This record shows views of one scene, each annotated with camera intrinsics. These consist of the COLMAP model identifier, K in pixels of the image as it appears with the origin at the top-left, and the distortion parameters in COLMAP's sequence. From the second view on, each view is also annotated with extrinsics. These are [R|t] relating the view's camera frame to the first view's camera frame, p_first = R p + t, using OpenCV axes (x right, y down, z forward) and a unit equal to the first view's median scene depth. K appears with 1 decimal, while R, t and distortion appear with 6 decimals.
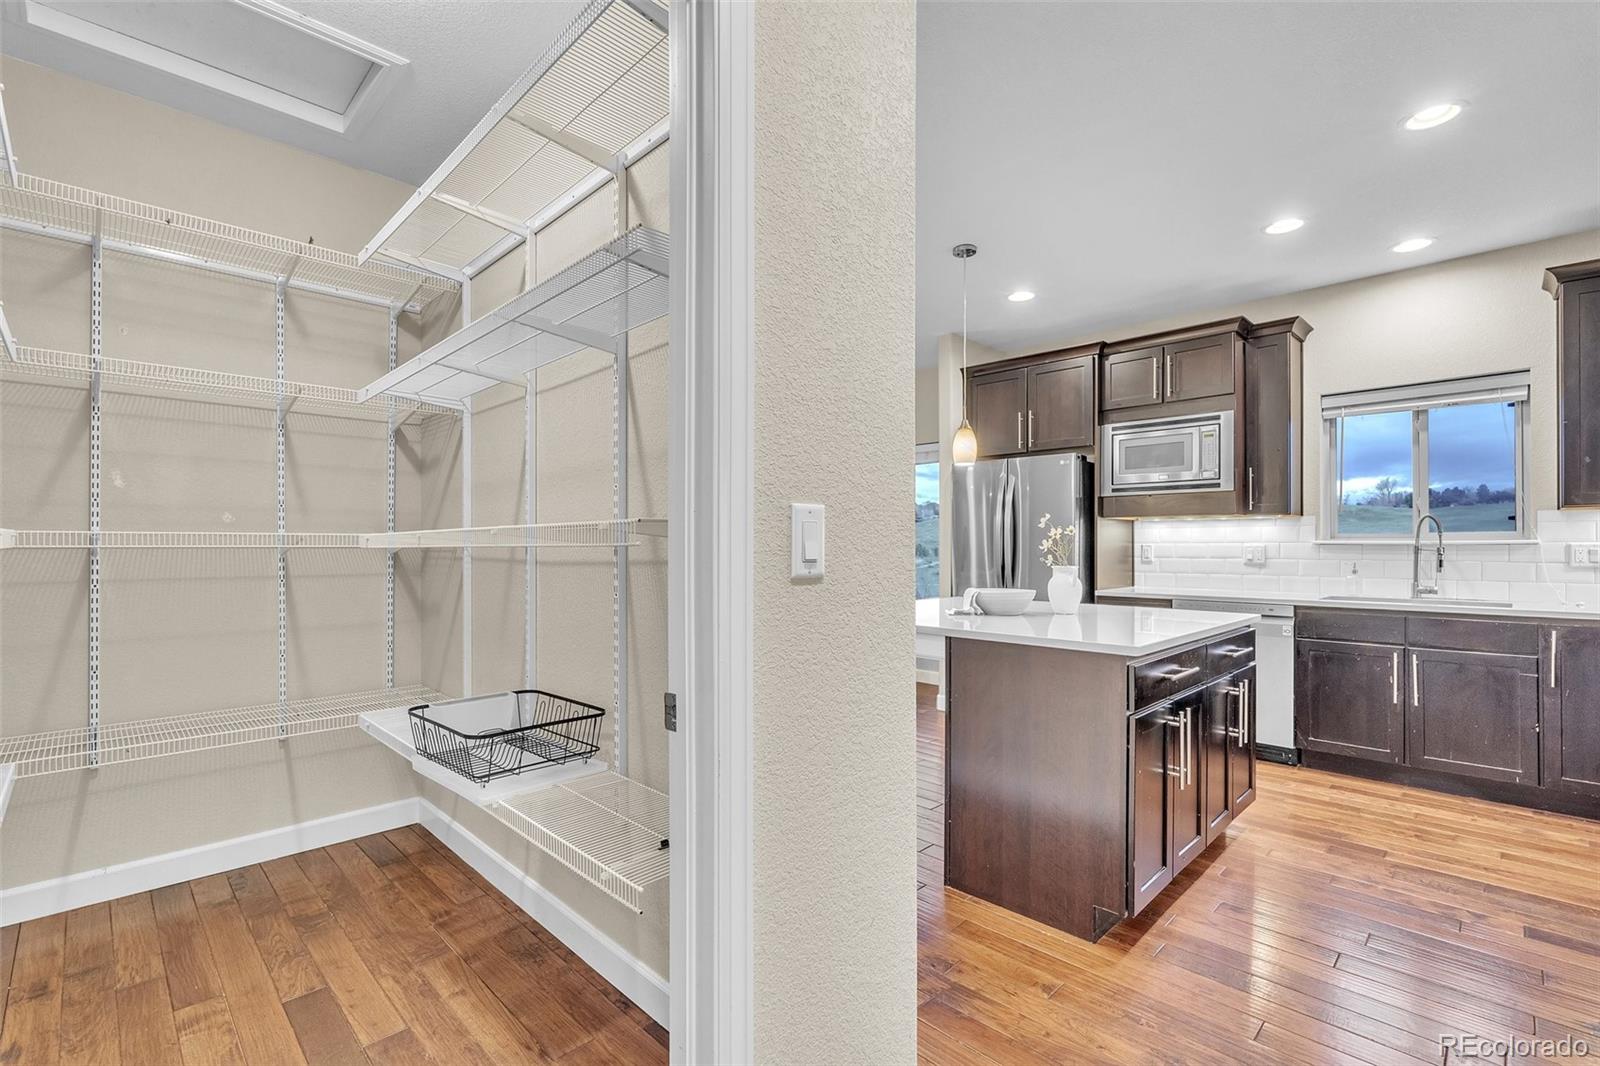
lens RADIAL K [[719.0, 0, 796.8], [0, 719.0, 538.4], [0, 0, 1]] dist [0.000043, 0.000537]
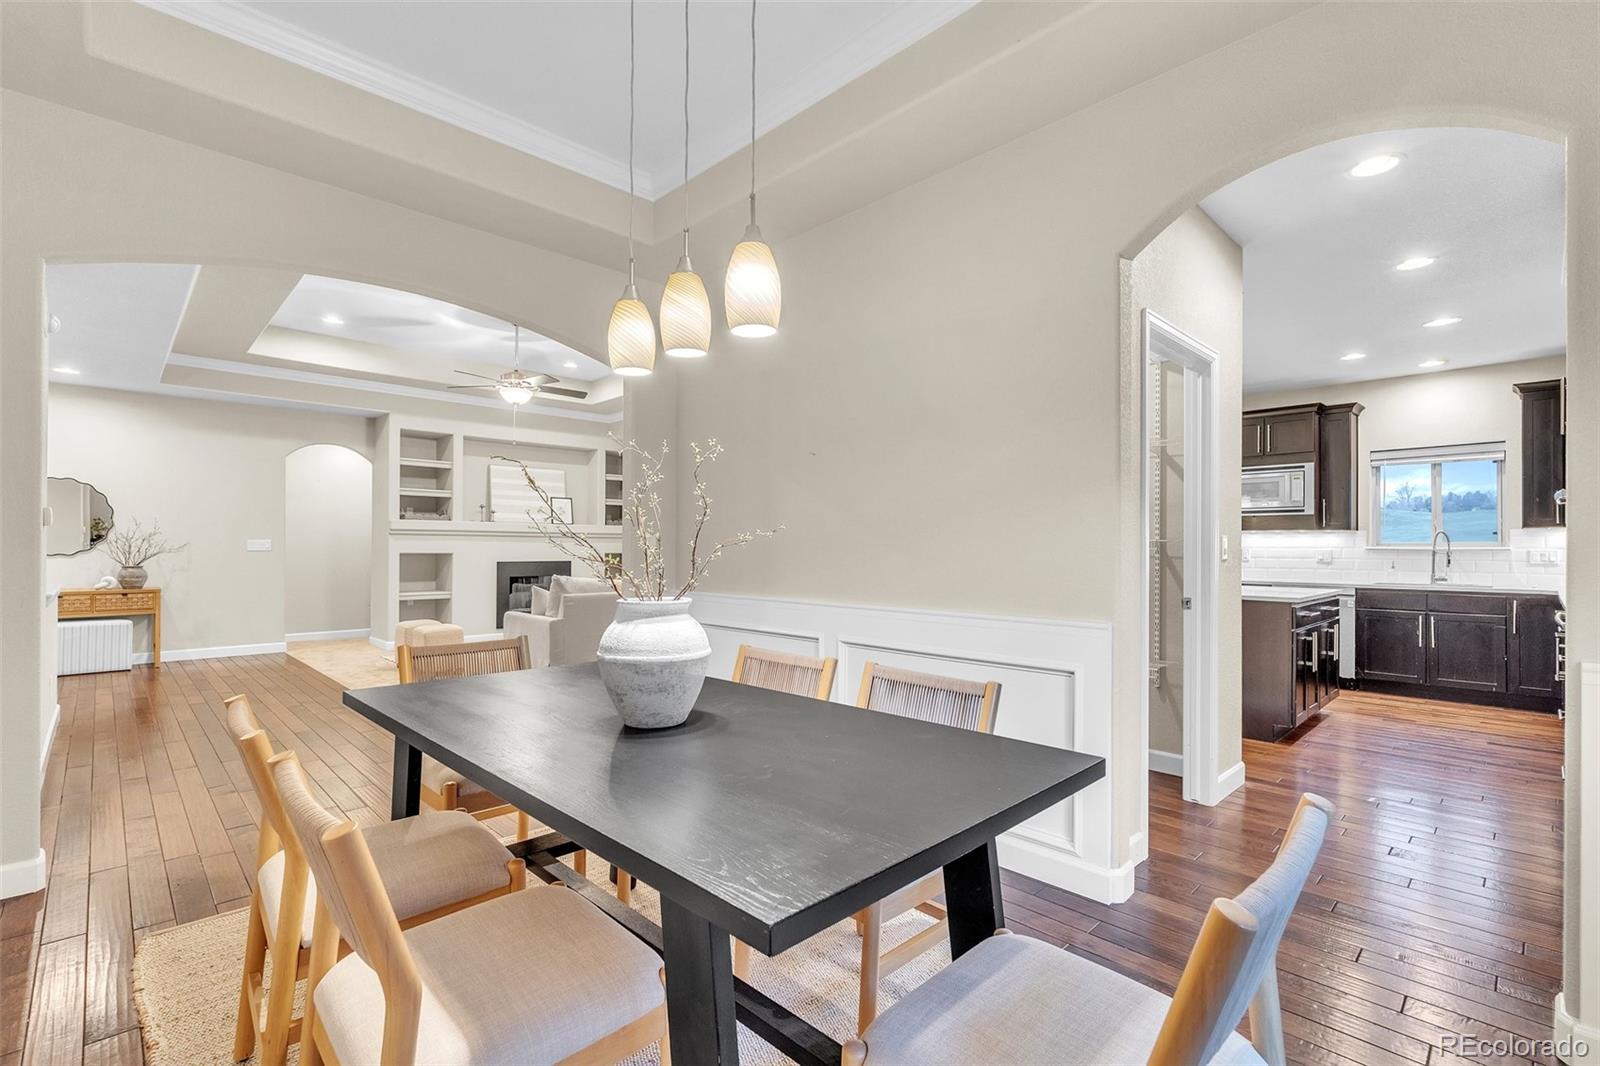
lens RADIAL K [[719.0, 0, 792.8], [0, 719.0, 538.4], [0, 0, 1]] dist [0.000043, 0.000537]
pose [[0.999811, 0.003736, -0.019085, -0.520609], [-0.003786, 0.999989, -0.002586, -0.006877], [0.019076, 0.002657, 0.999815, -0.612046]]
